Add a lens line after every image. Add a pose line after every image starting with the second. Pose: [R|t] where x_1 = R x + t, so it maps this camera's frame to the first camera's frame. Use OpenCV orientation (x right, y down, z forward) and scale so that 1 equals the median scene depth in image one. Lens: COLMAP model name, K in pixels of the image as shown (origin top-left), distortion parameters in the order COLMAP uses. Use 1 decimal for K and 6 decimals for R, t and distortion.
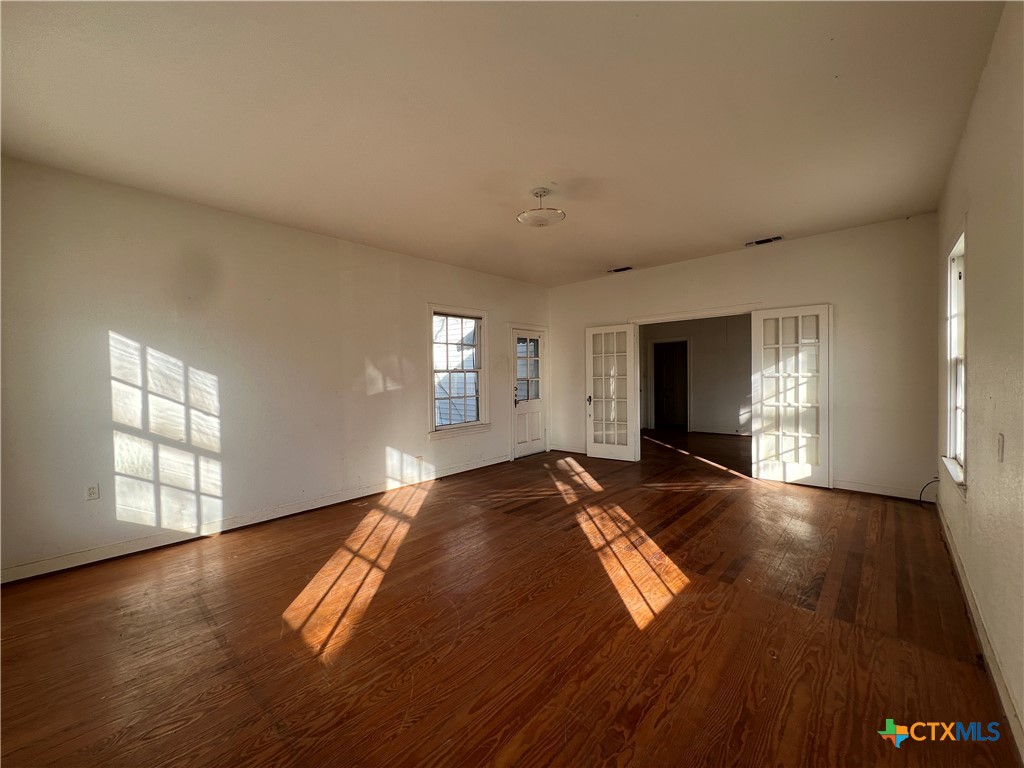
lens RADIAL K [[407.7, 0, 512.4], [0, 407.7, 384.7], [0, 0, 1]] dist [-0.002847, -0.000163]
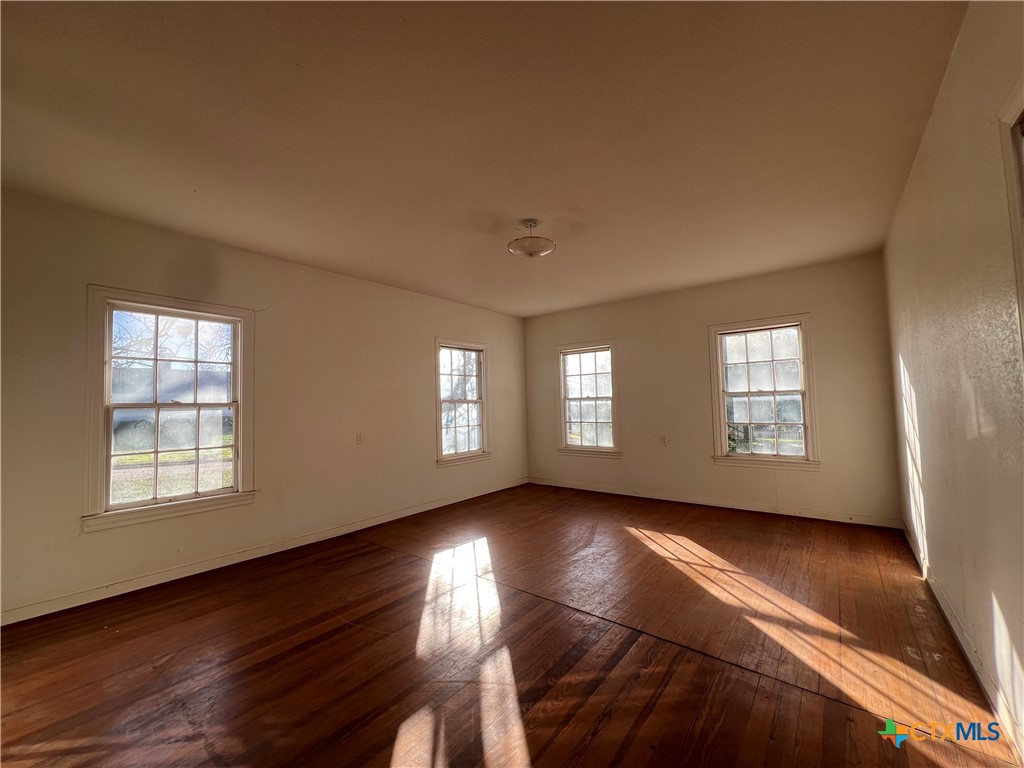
lens RADIAL K [[407.7, 0, 515.0], [0, 407.7, 380.4], [0, 0, 1]] dist [-0.002847, -0.000163]
pose [[-0.996376, 0.037957, -0.076118, 0.190176], [0.040474, 0.998674, -0.031809, -0.051630], [0.074809, -0.034775, -0.996591, 1.995777]]
